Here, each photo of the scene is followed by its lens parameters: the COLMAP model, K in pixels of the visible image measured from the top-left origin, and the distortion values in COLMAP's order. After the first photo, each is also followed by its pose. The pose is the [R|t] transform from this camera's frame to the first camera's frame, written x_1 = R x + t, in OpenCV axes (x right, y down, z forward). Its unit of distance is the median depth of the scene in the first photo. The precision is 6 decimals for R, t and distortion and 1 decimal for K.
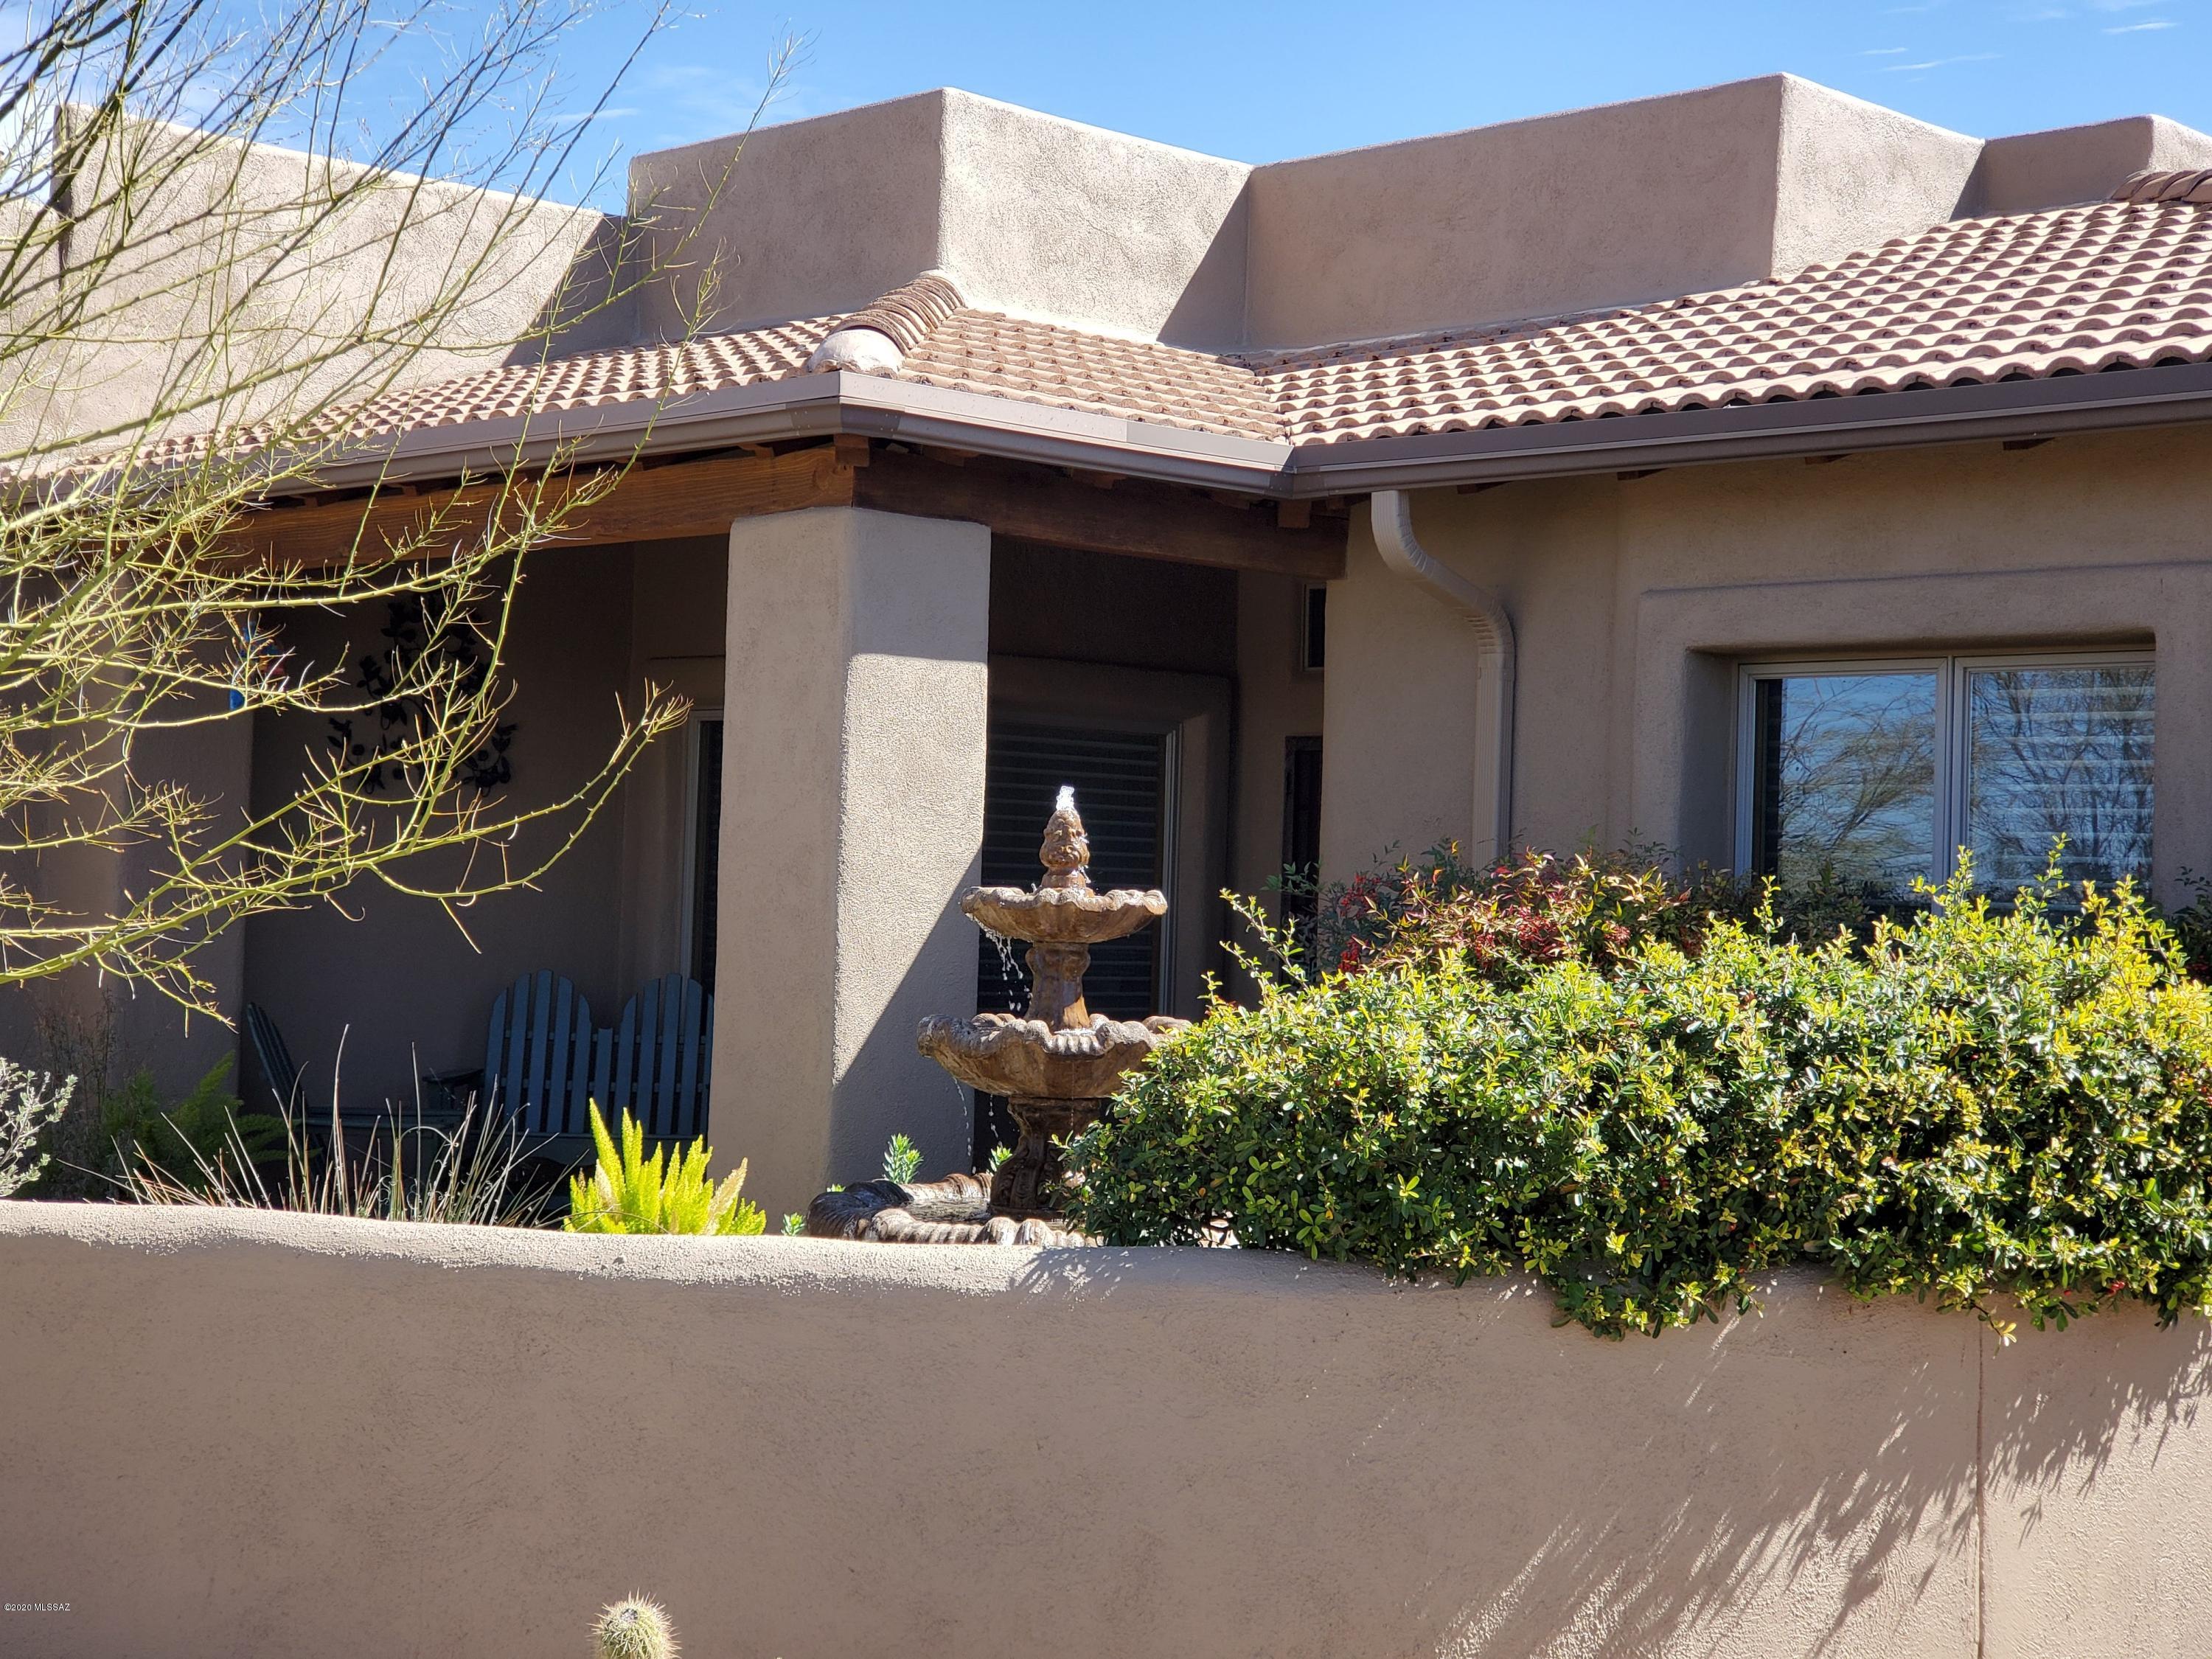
lens RADIAL K [[3327.3, 0, 1106.0], [0, 3327.3, 829.5], [0, 0, 1]] dist [0.038322, -0.023127]
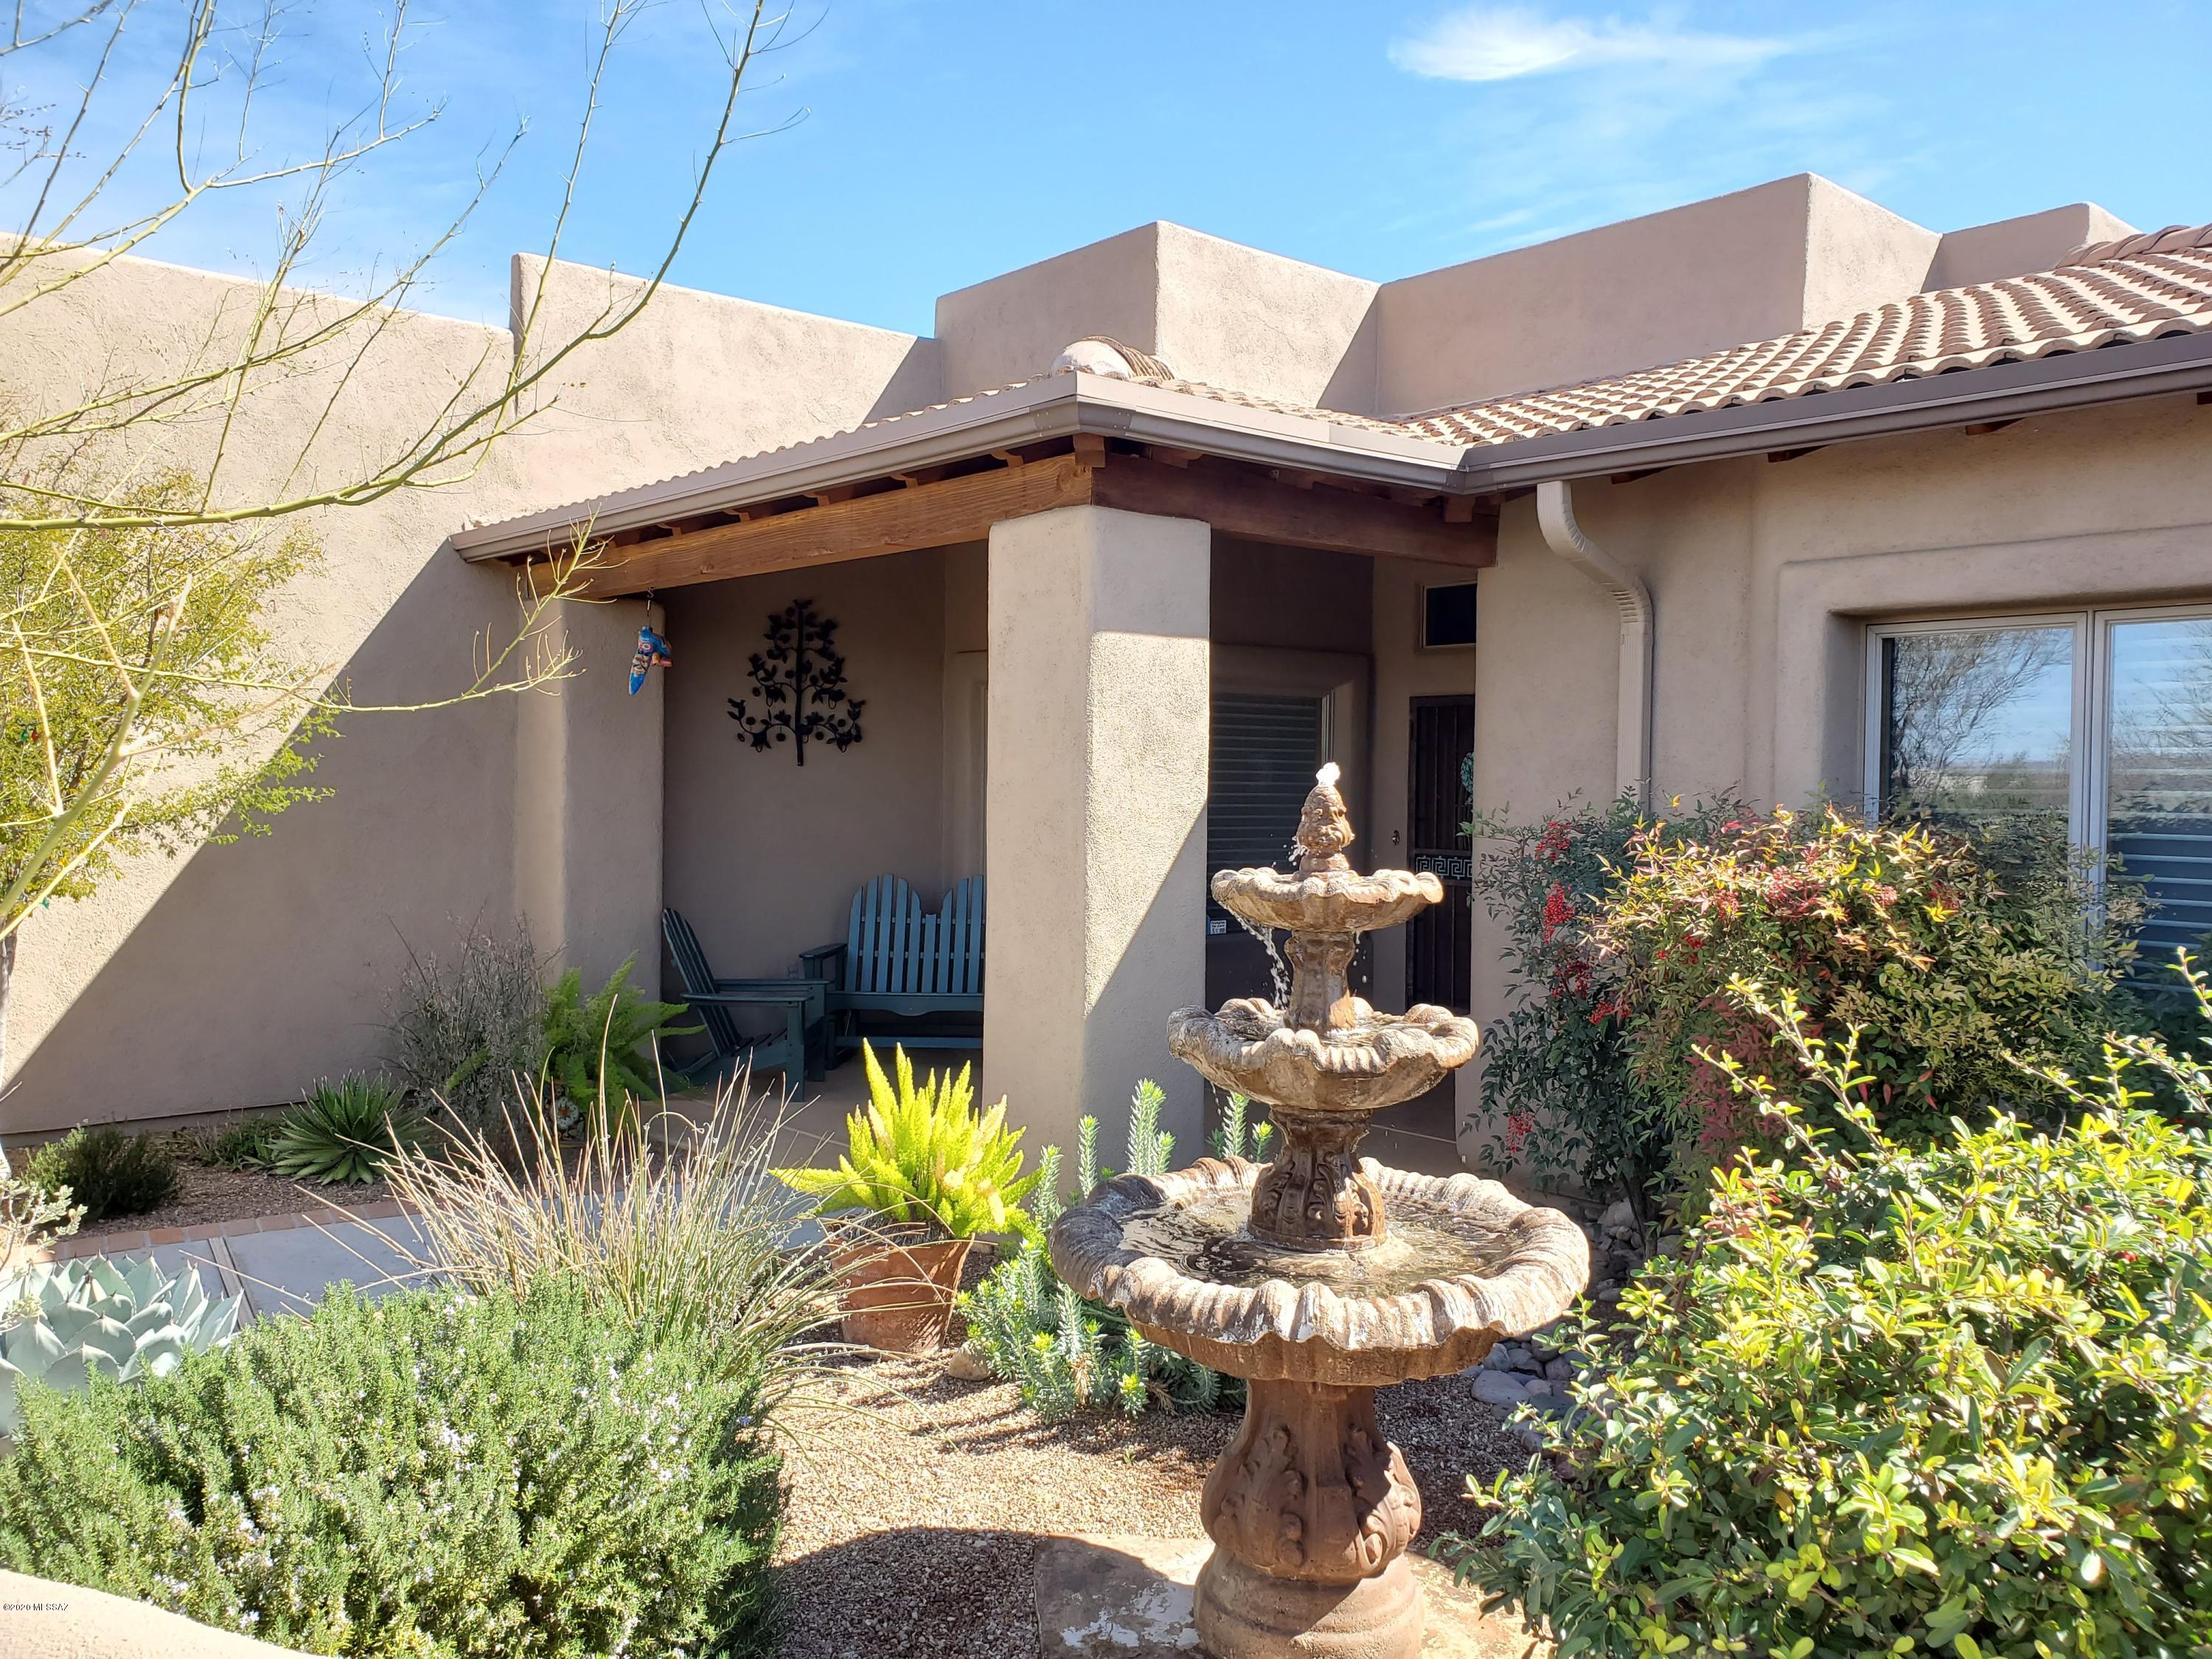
lens RADIAL K [[1744.2, 0, 1106.0], [0, 1744.2, 829.5], [0, 0, 1]] dist [0.002695, -0.004661]
pose [[0.996918, -0.017812, -0.076406, -0.026978], [0.021325, 0.998741, 0.045409, -0.012672], [0.075501, -0.046899, 0.996042, 0.392729]]
